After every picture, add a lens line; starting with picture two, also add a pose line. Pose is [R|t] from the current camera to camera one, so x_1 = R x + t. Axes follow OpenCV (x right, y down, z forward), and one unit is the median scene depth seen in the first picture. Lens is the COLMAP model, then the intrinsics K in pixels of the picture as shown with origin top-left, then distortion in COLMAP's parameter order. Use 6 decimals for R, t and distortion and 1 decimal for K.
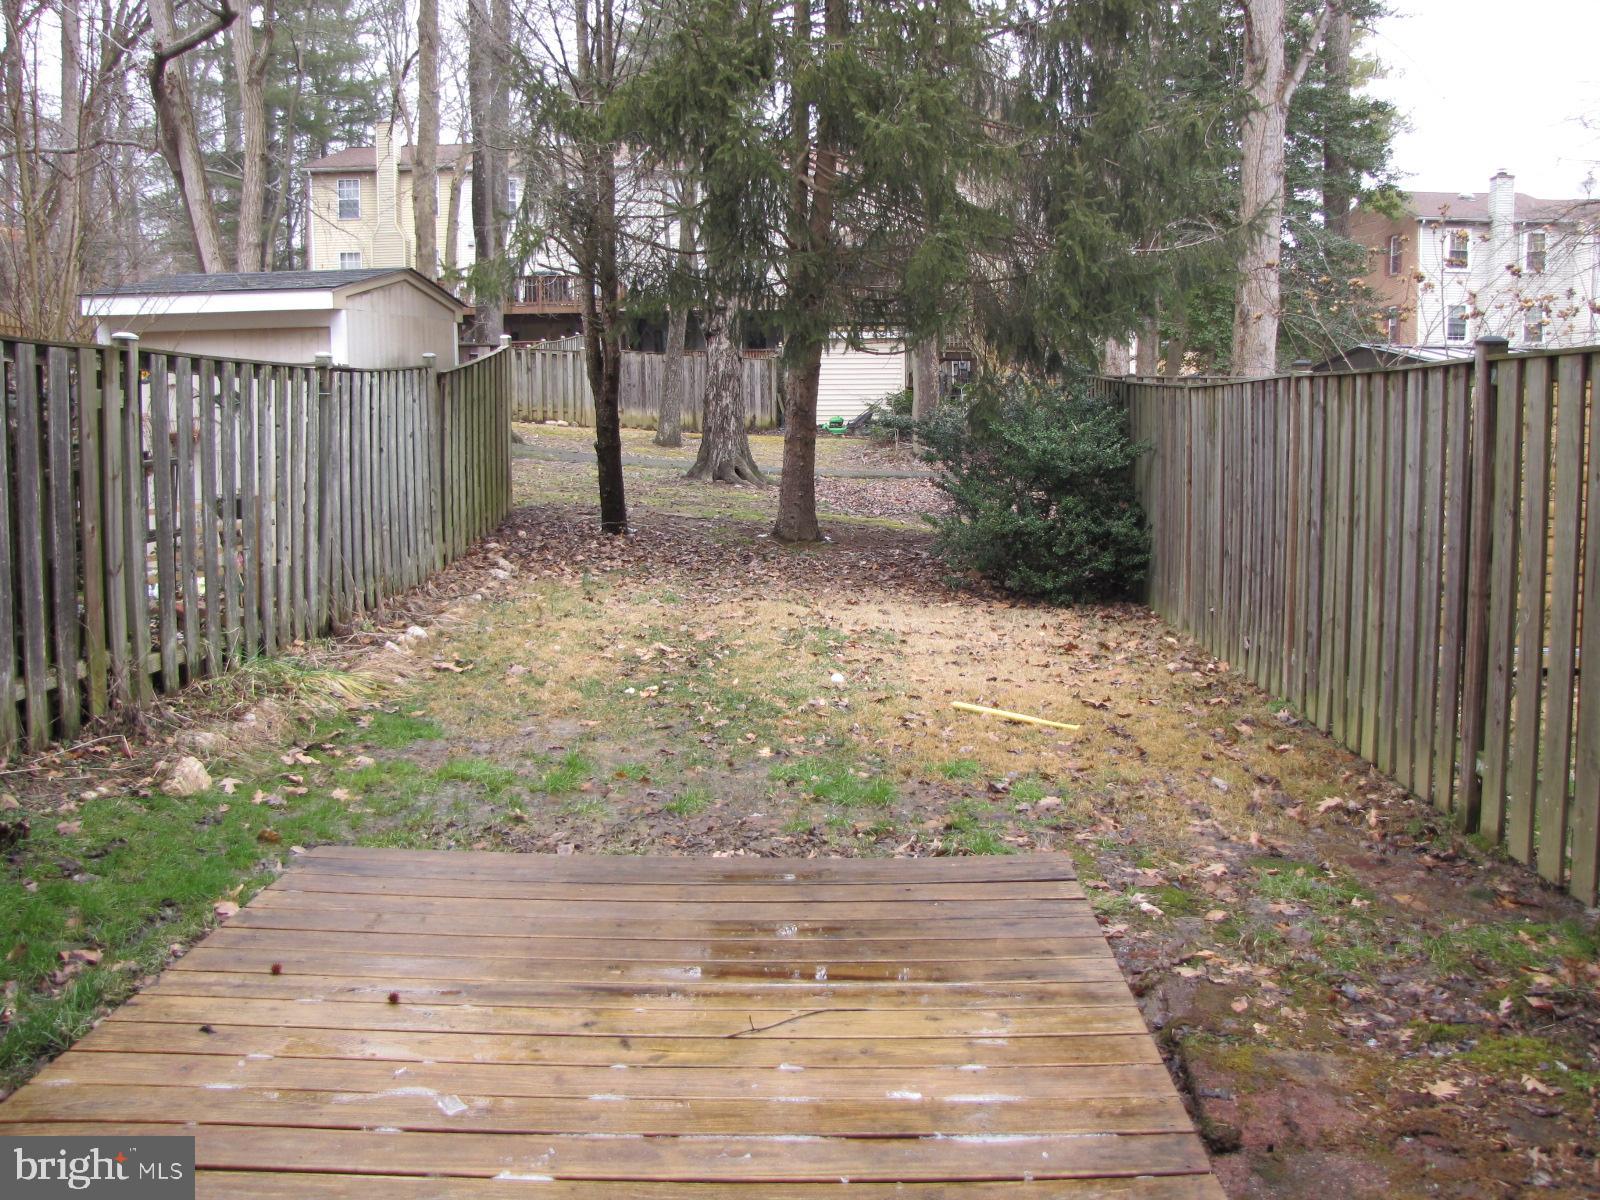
lens RADIAL K [[1367.9, 0, 798.3], [0, 1367.9, 600.2], [0, 0, 1]] dist [-0.140133, 0.010794]
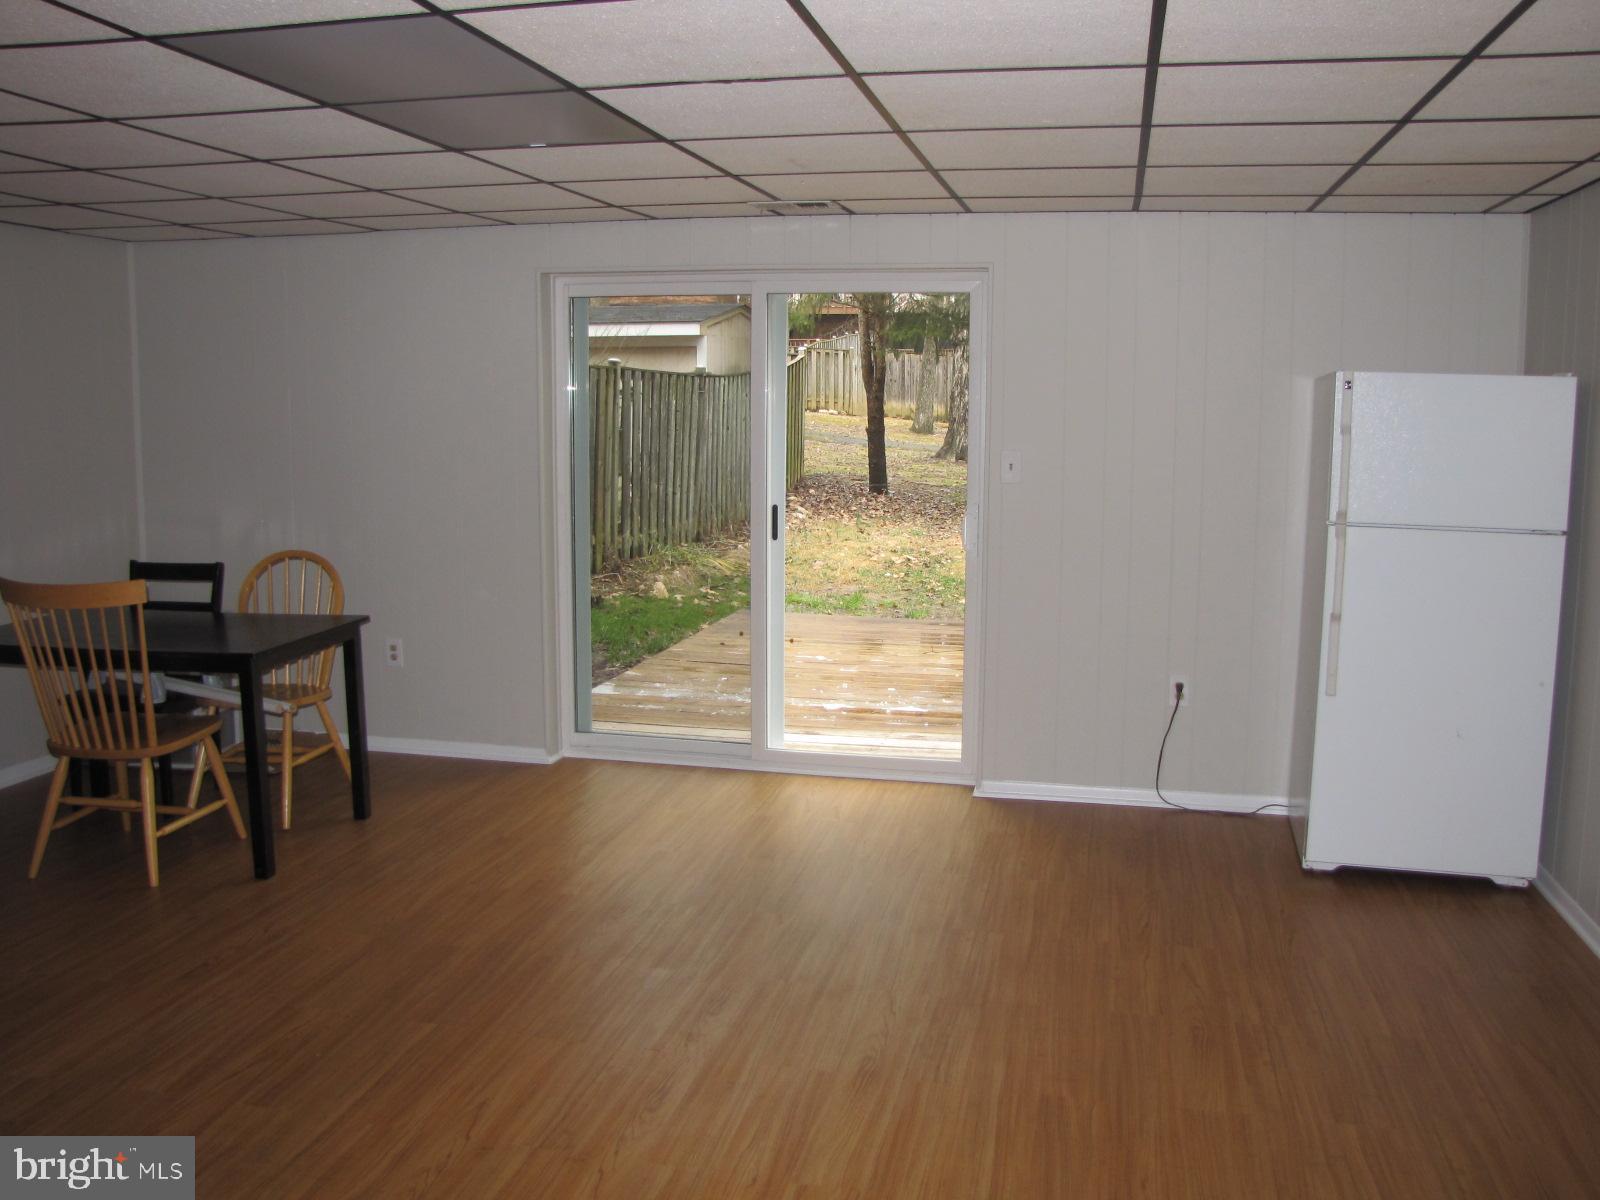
lens RADIAL K [[1367.9, 0, 797.2], [0, 1367.9, 595.5], [0, 0, 1]] dist [-0.140133, 0.010794]
pose [[0.982042, 0.037310, -0.184938, 0.046783], [-0.036645, 0.999304, 0.007010, 0.050313], [0.185071, -0.000107, 0.982725, -0.396421]]
